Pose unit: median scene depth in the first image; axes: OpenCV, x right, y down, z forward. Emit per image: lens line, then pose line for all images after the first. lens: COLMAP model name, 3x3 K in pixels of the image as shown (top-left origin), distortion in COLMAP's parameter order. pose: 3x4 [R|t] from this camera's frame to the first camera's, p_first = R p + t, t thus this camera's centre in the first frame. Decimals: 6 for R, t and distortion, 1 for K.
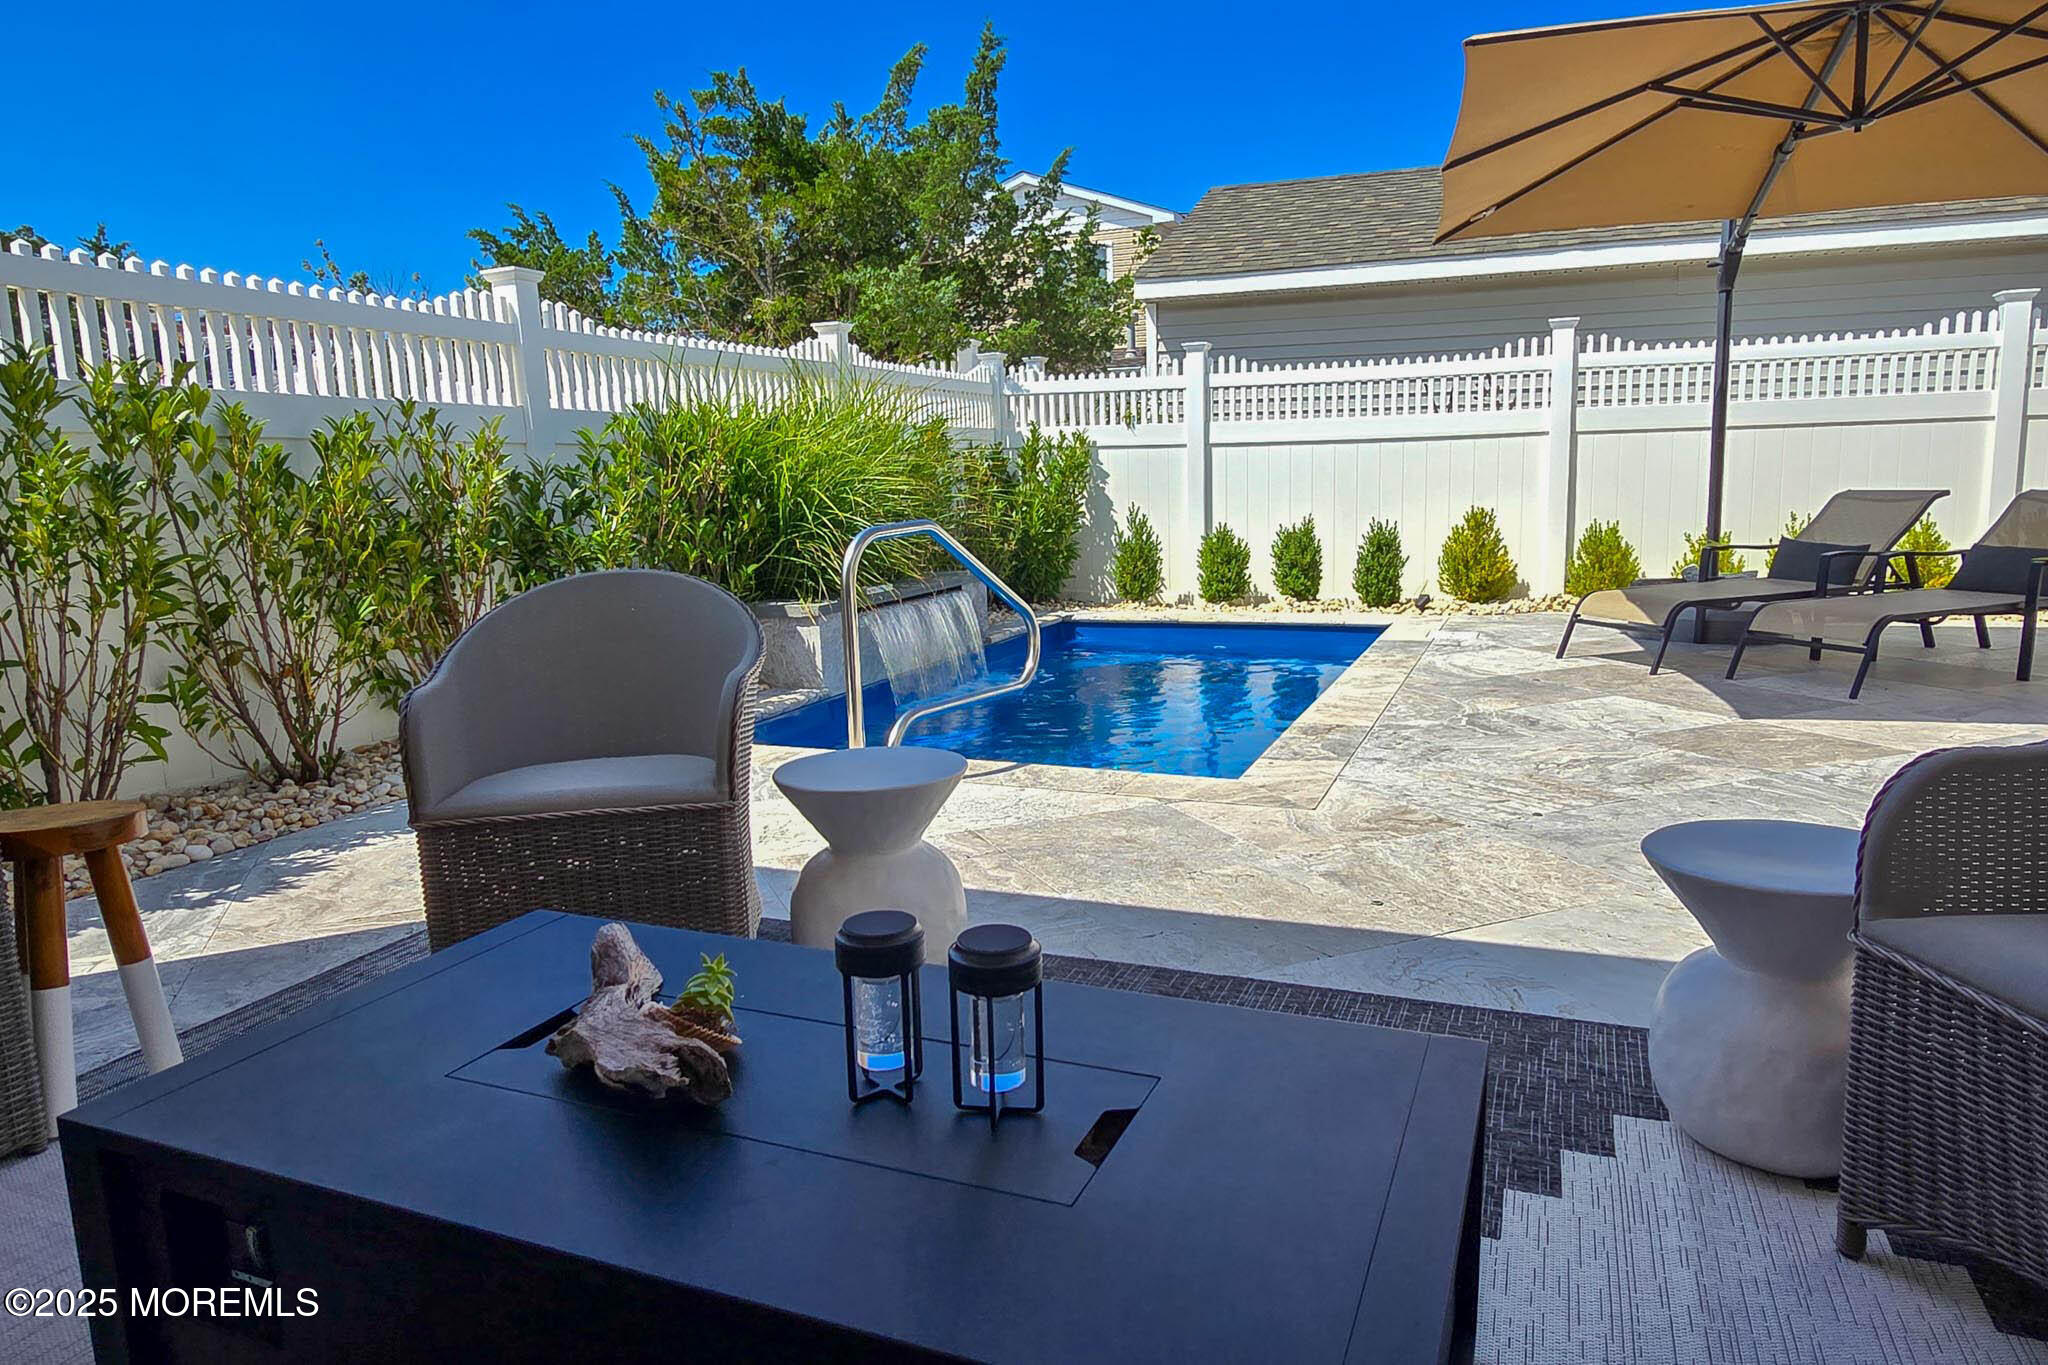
lens RADIAL K [[1292.1, 0, 1029.7], [0, 1292.1, 678.2], [0, 0, 1]] dist [0.002927, -0.003443]
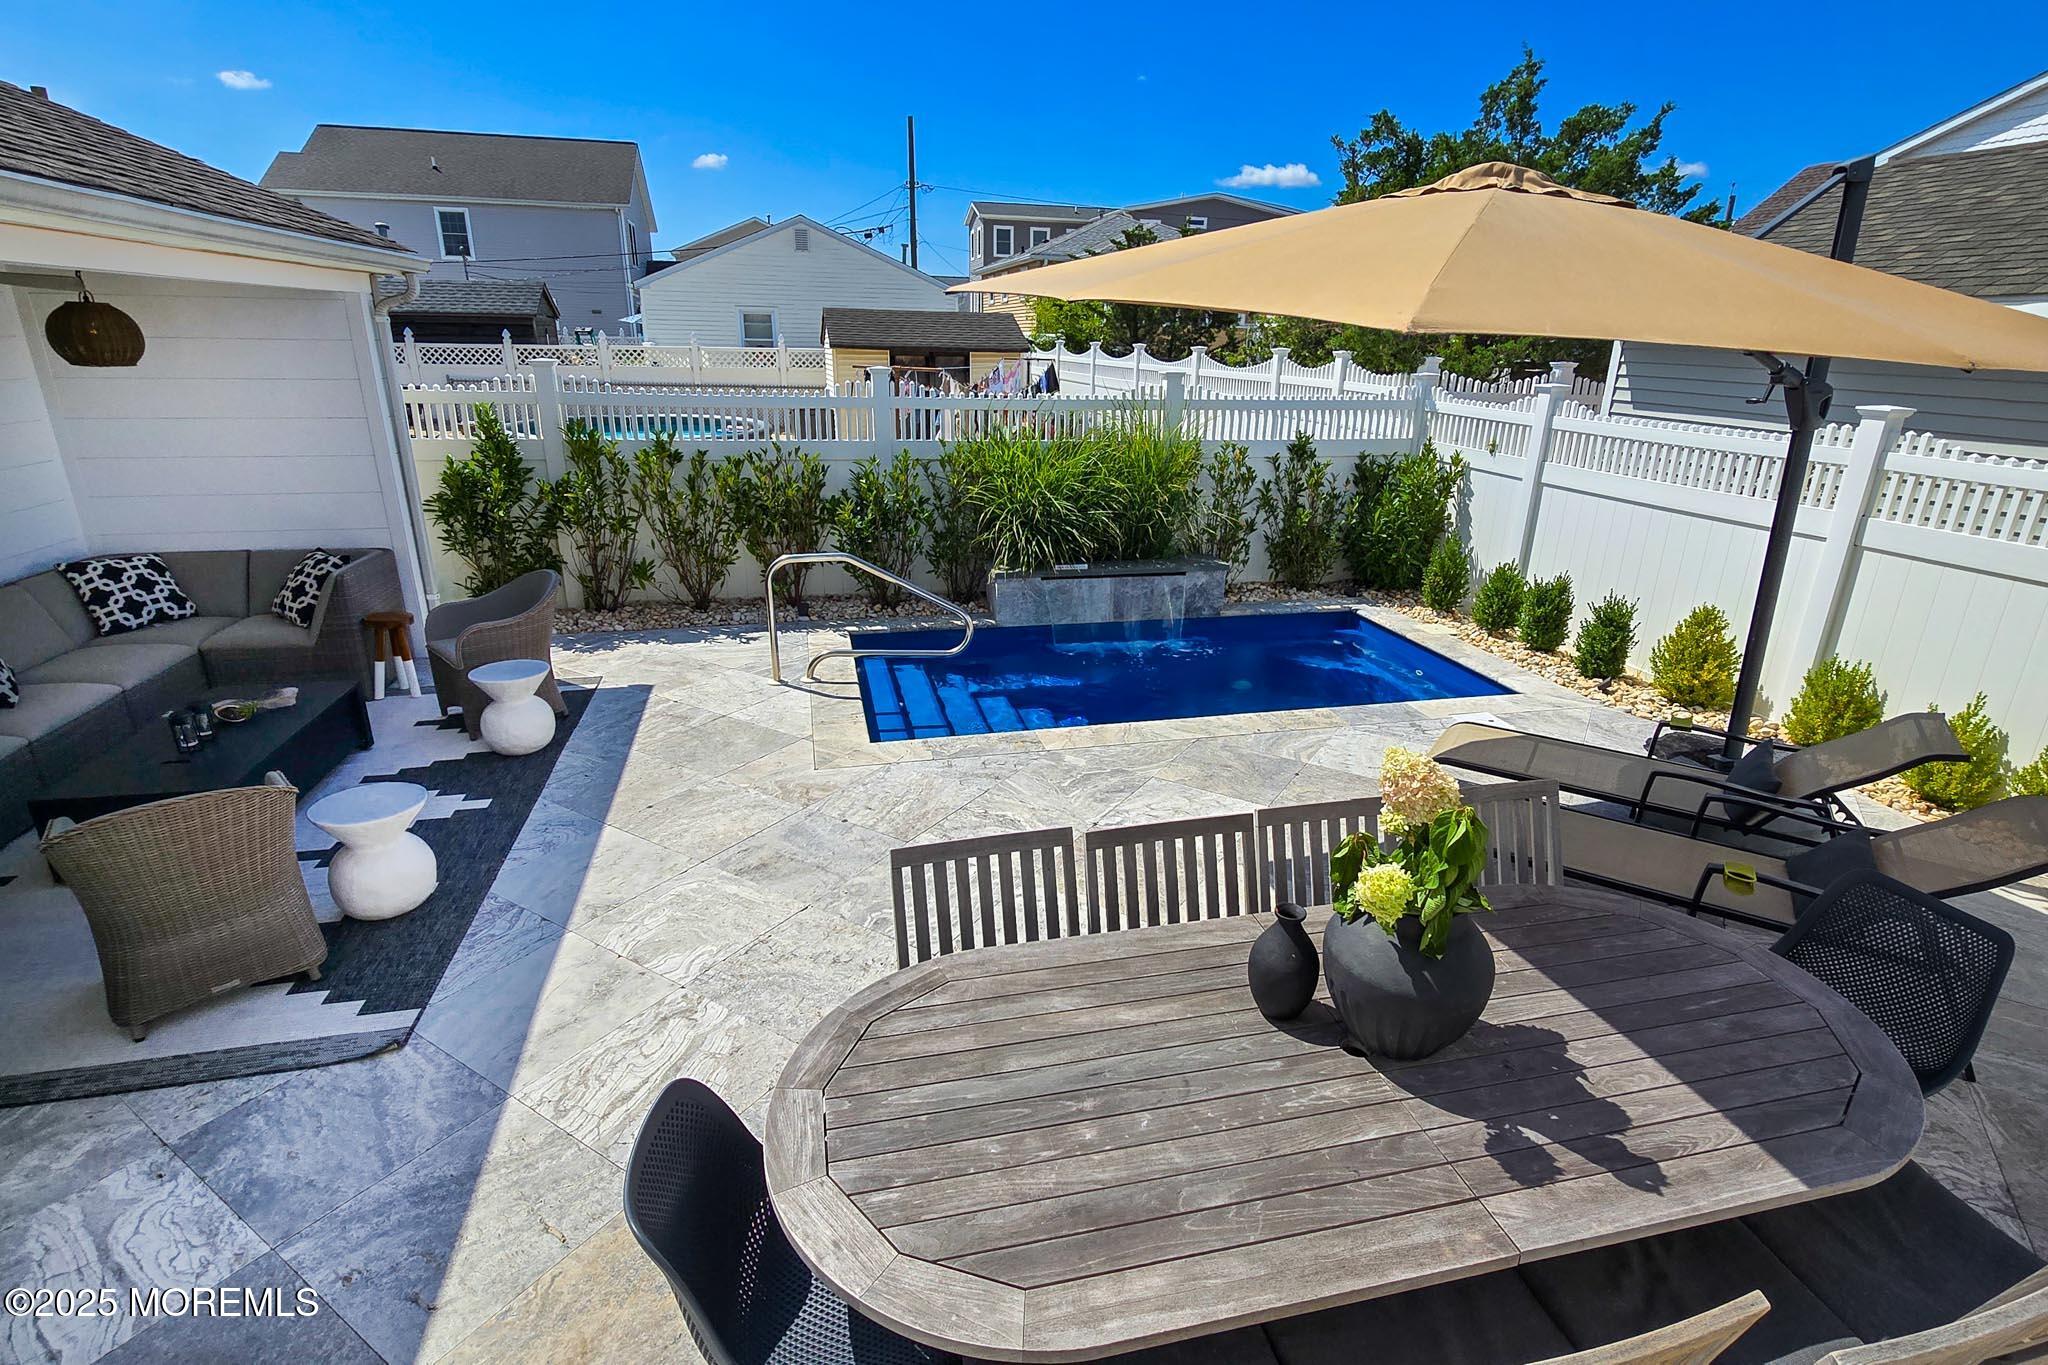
lens RADIAL K [[991.7, 0, 1035.3], [0, 991.7, 674.5], [0, 0, 1]] dist [0.003249, -0.002416]
pose [[0.579068, 0.300463, -0.757893, 0.660416], [-0.163795, 0.953533, 0.252876, -0.197964], [0.798656, -0.022293, 0.601375, 0.204813]]
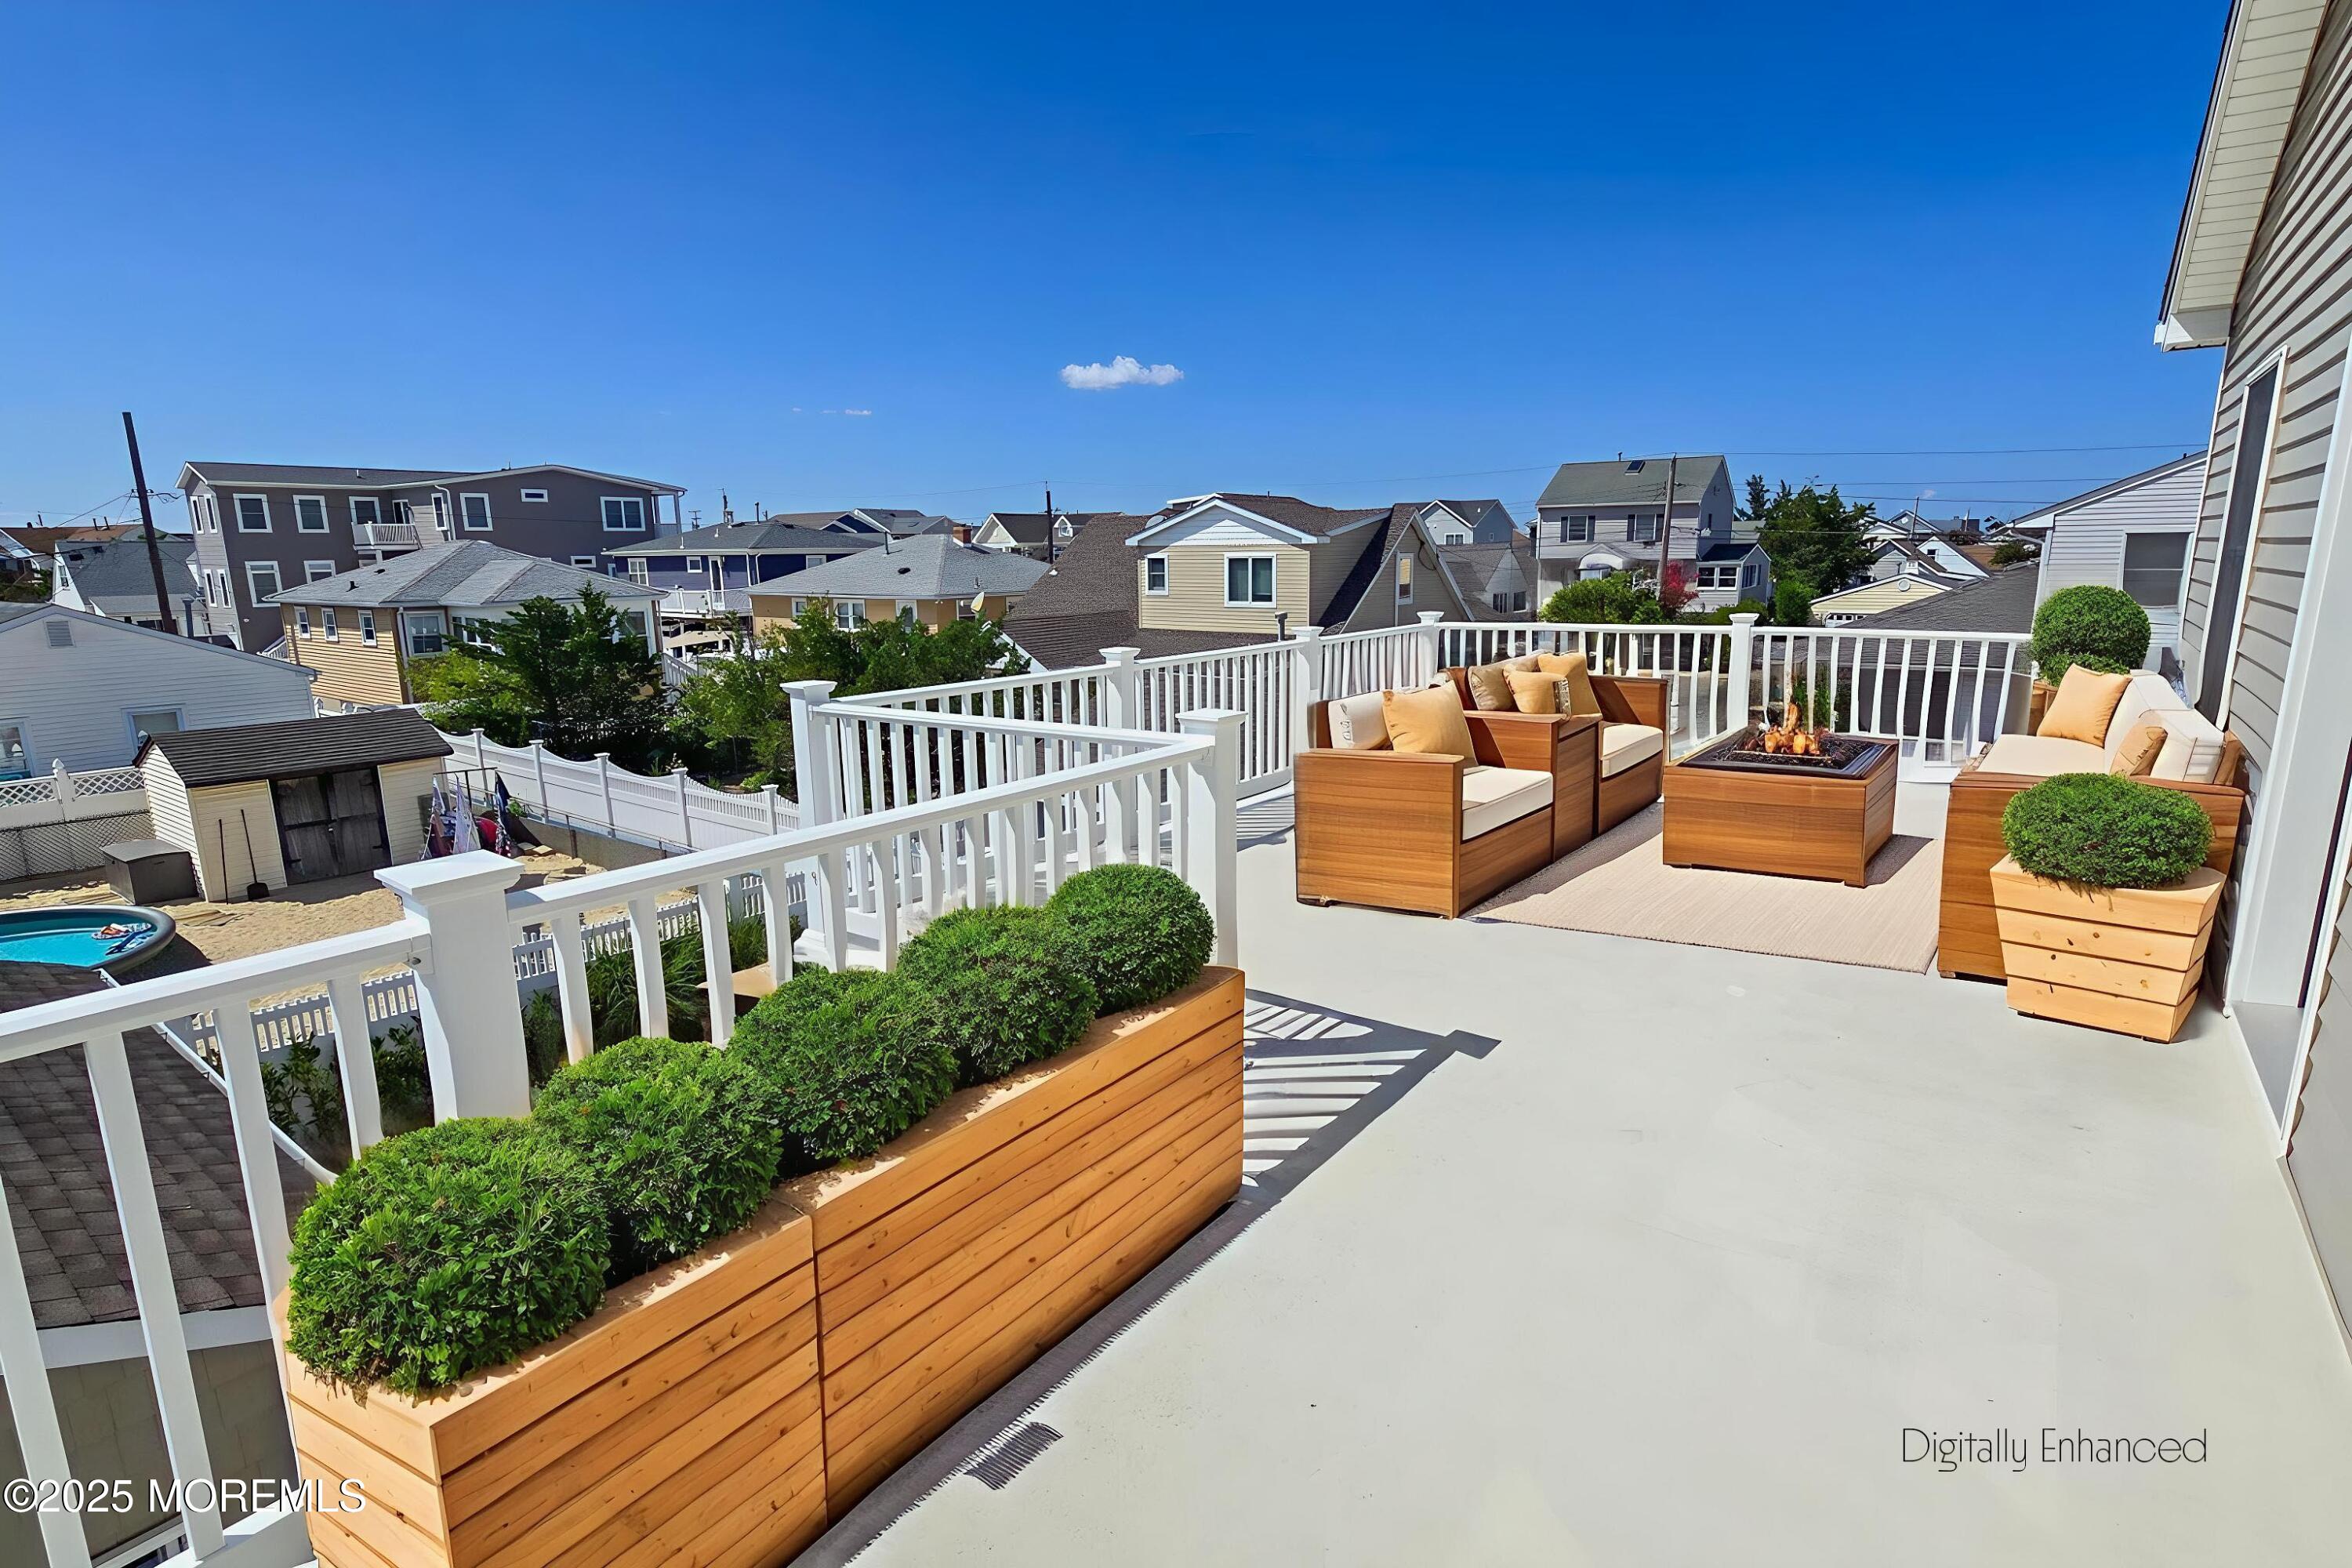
lens RADIAL K [[1140.4, 0, 1190.2], [0, 1140.4, 777.5], [0, 0, 1]] dist [-0.000503, -0.000683]
pose [[0.965077, 0.071881, -0.251913, 0.887025], [-0.060335, 0.996756, 0.053270, -0.522007], [0.254924, -0.036211, 0.966283, -0.440954]]
